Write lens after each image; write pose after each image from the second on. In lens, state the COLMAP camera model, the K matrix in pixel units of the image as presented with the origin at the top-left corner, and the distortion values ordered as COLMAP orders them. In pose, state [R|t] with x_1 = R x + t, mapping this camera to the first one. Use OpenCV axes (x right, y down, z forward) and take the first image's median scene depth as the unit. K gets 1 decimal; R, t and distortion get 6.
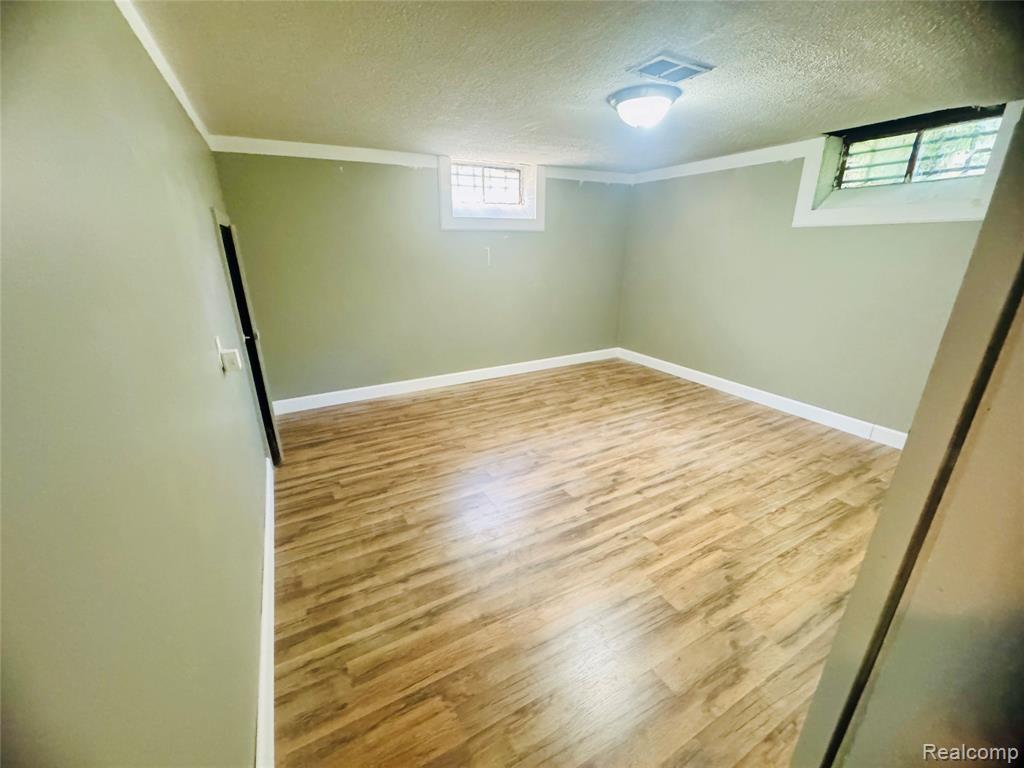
lens RADIAL K [[408.5, 0, 512.0], [0, 408.5, 384.0], [0, 0, 1]] dist [-0.000191, 0.000025]
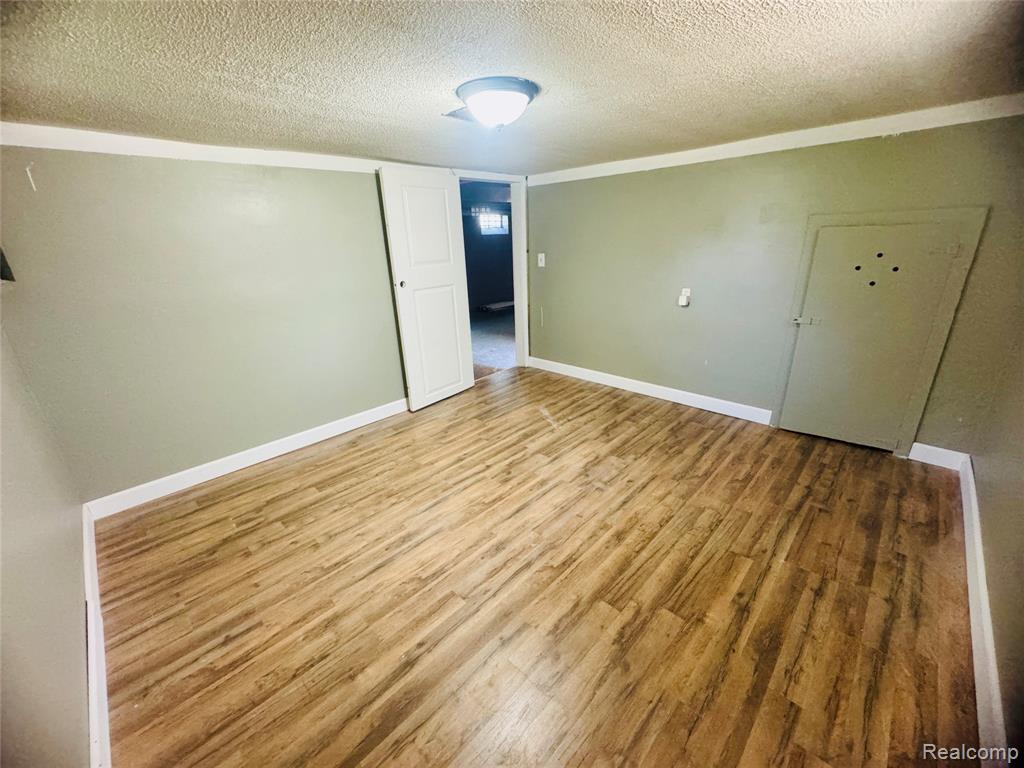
lens RADIAL K [[408.5, 0, 512.0], [0, 408.5, 384.0], [0, 0, 1]] dist [-0.000191, 0.000025]
pose [[-0.956261, 0.133809, -0.260116, 0.443719], [-0.056993, 0.786969, 0.614355, -0.560432], [0.286910, 0.602308, -0.744921, 1.495450]]
